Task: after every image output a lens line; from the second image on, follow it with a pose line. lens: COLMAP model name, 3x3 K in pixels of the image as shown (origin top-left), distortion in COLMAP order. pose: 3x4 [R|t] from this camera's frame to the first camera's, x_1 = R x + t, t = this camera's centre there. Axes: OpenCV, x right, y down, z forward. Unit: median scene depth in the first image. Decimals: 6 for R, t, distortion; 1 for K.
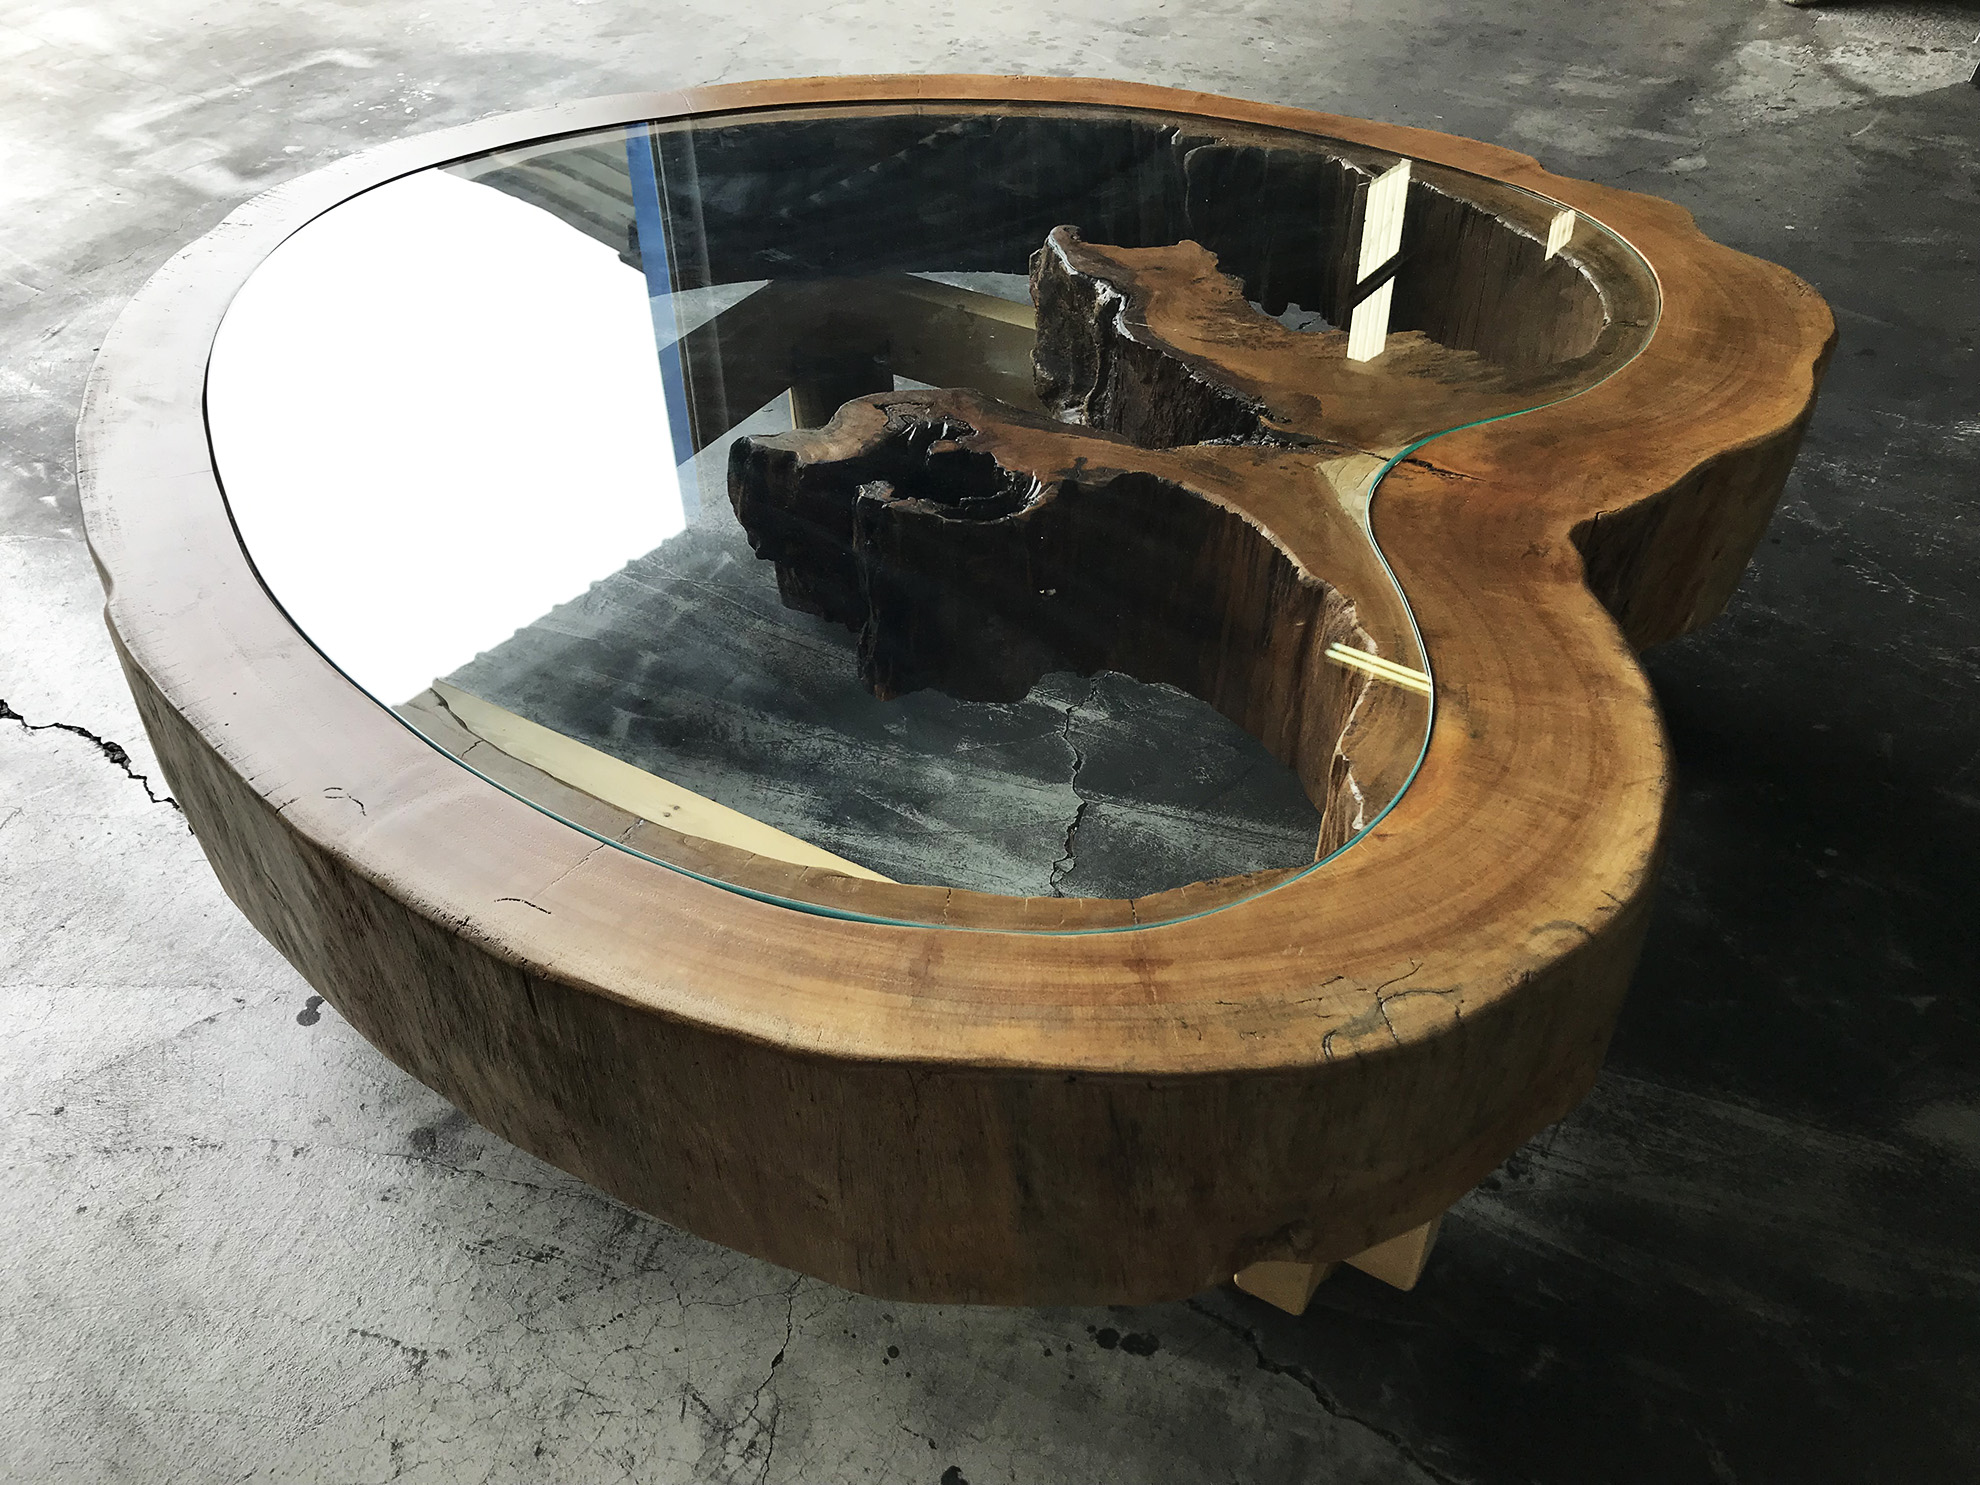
lens RADIAL K [[1618.6, 0, 992.8], [0, 1618.6, 744.2], [0, 0, 1]] dist [0.035802, -0.045506]
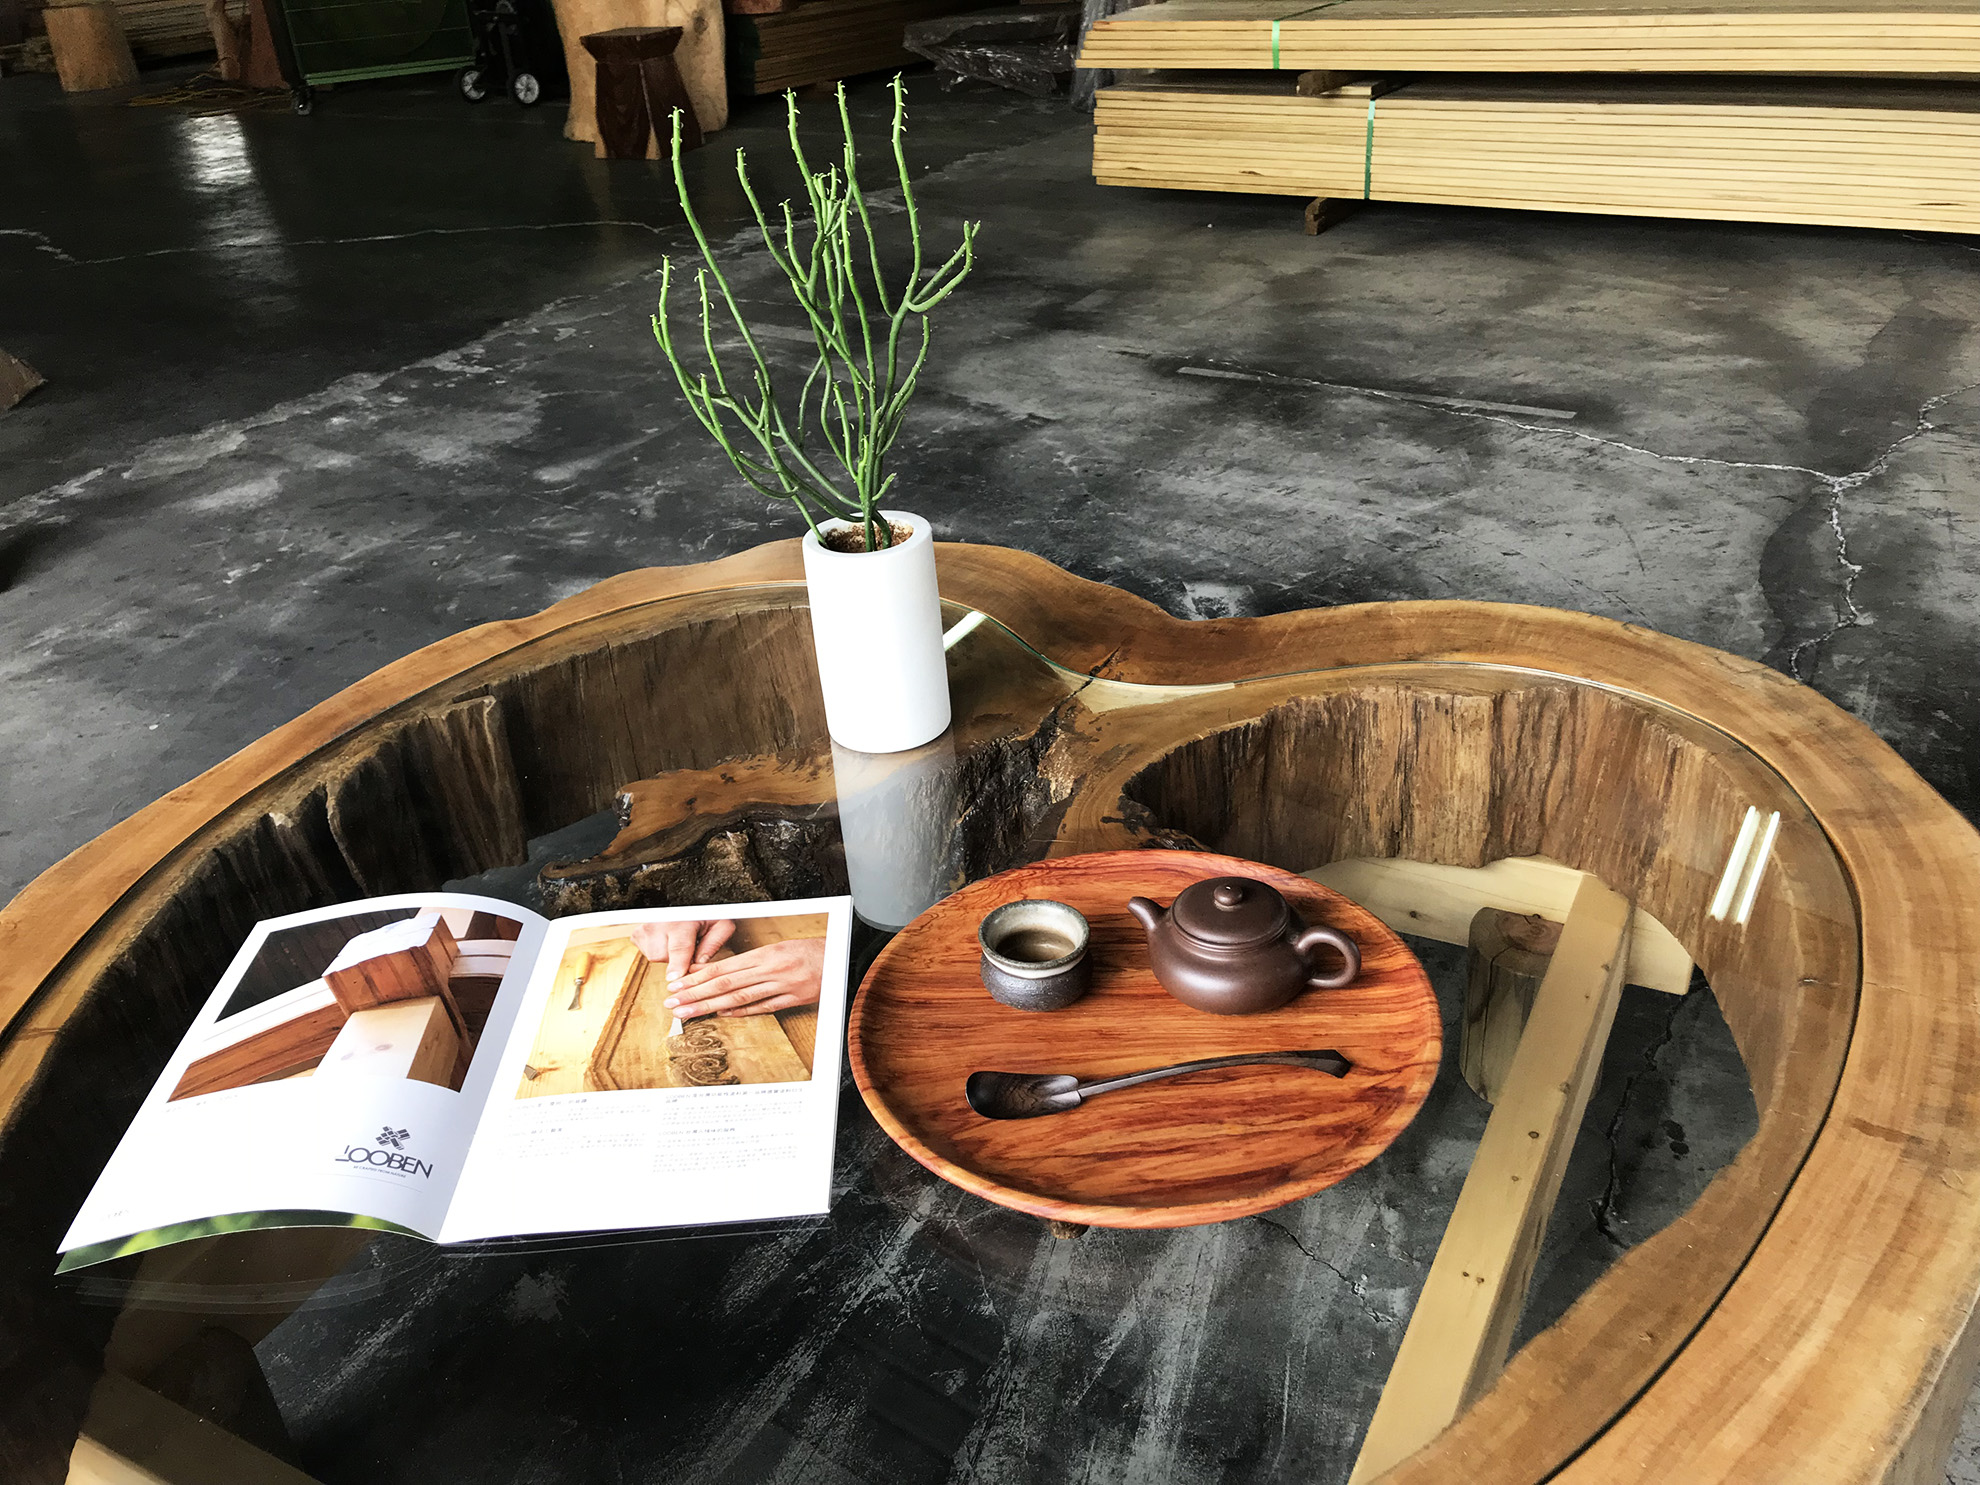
lens RADIAL K [[1618.6, 0, 970.5], [0, 1618.6, 733.1], [0, 0, 1]] dist [0.035802, -0.045506]
pose [[-0.047597, -0.459948, 0.886669, -0.682704], [0.707014, 0.611538, 0.355180, -0.529066], [-0.705596, 0.643793, 0.296082, 0.611127]]
